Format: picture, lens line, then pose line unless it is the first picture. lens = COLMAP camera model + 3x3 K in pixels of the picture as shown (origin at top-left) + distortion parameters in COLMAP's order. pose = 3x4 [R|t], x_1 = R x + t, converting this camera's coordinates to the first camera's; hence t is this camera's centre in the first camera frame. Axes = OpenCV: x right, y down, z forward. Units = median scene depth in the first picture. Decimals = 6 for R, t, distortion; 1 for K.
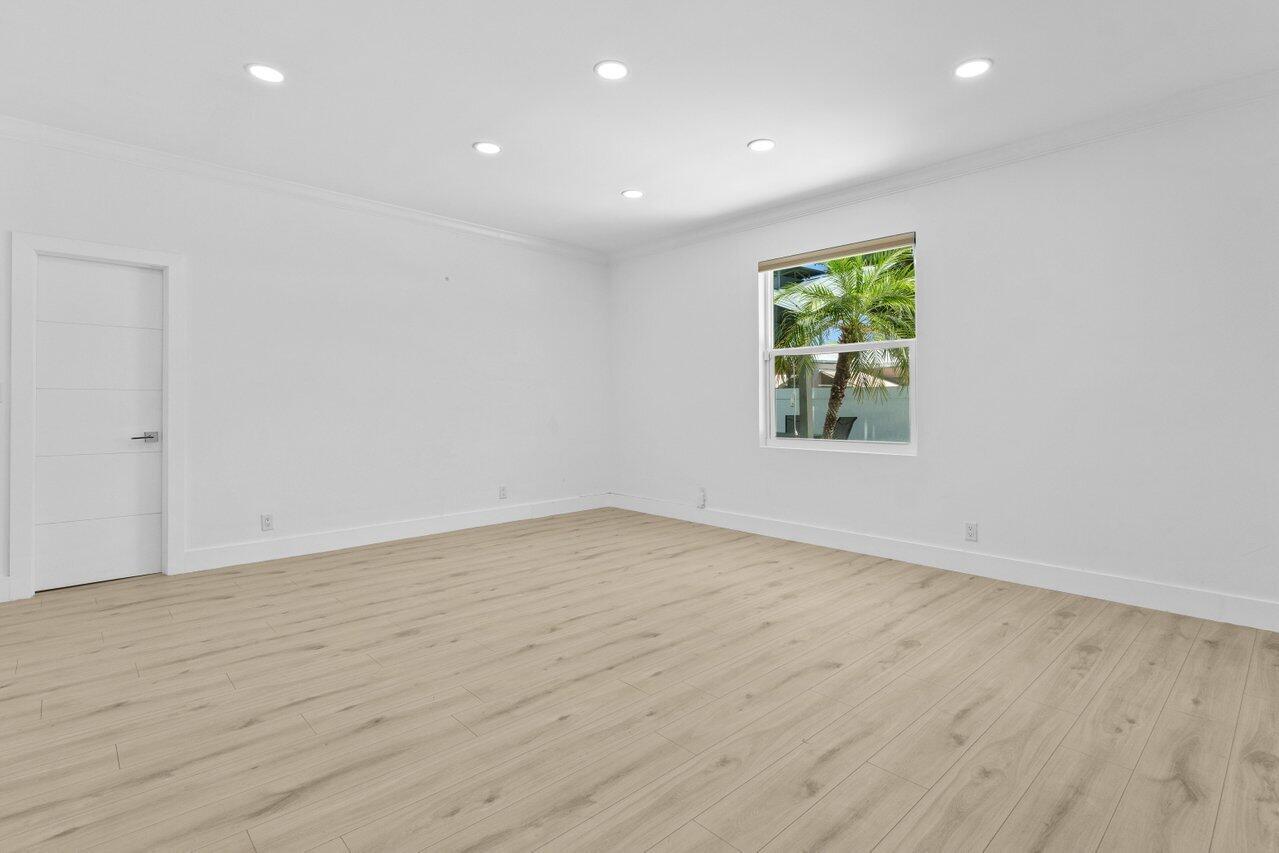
lens RADIAL K [[619.1, 0, 642.2], [0, 619.1, 420.5], [0, 0, 1]] dist [0.001931, 0.000309]
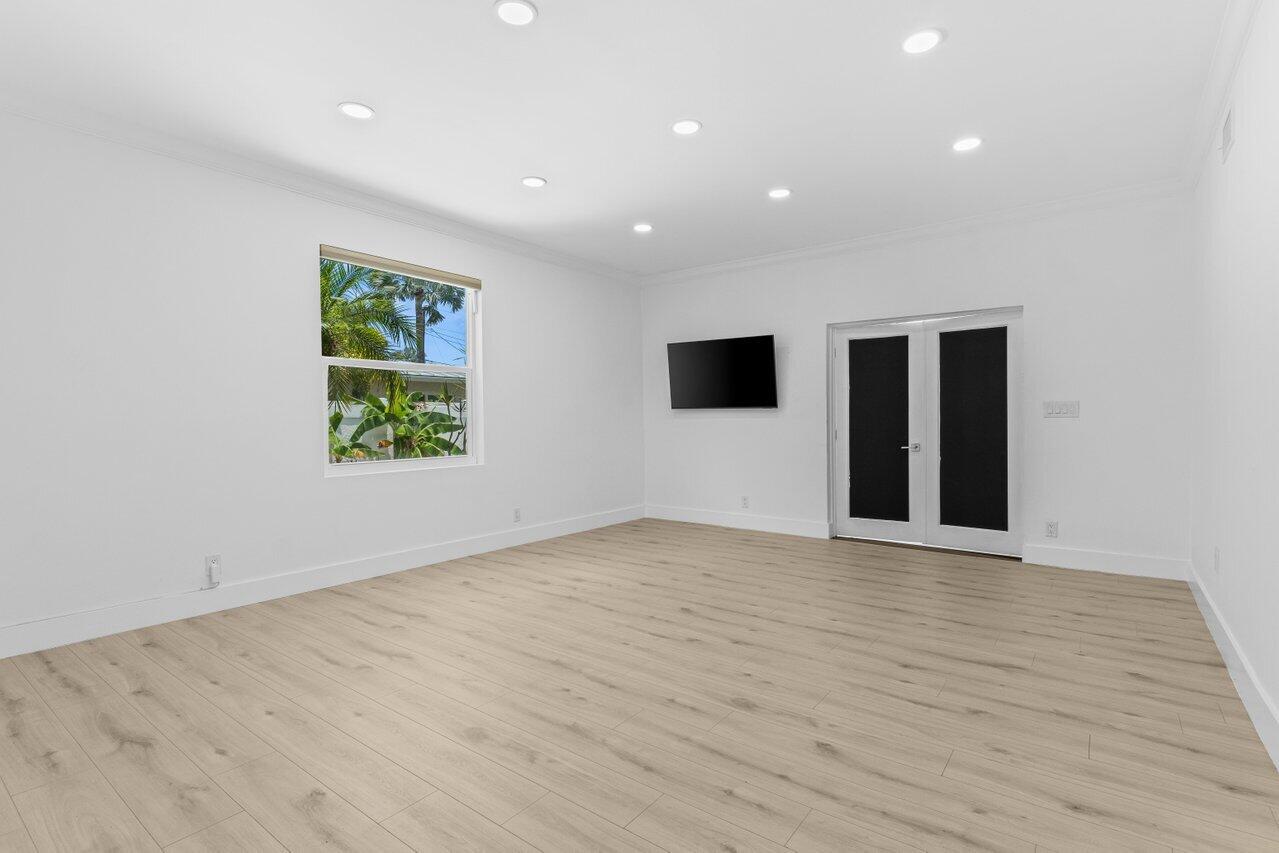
lens RADIAL K [[619.1, 0, 641.3], [0, 619.1, 424.0], [0, 0, 1]] dist [0.001931, 0.000309]
pose [[-0.173348, -0.003770, 0.984853, -1.463869], [0.036826, 0.999269, 0.010307, -0.046633], [-0.984172, 0.038055, -0.173082, 1.597897]]
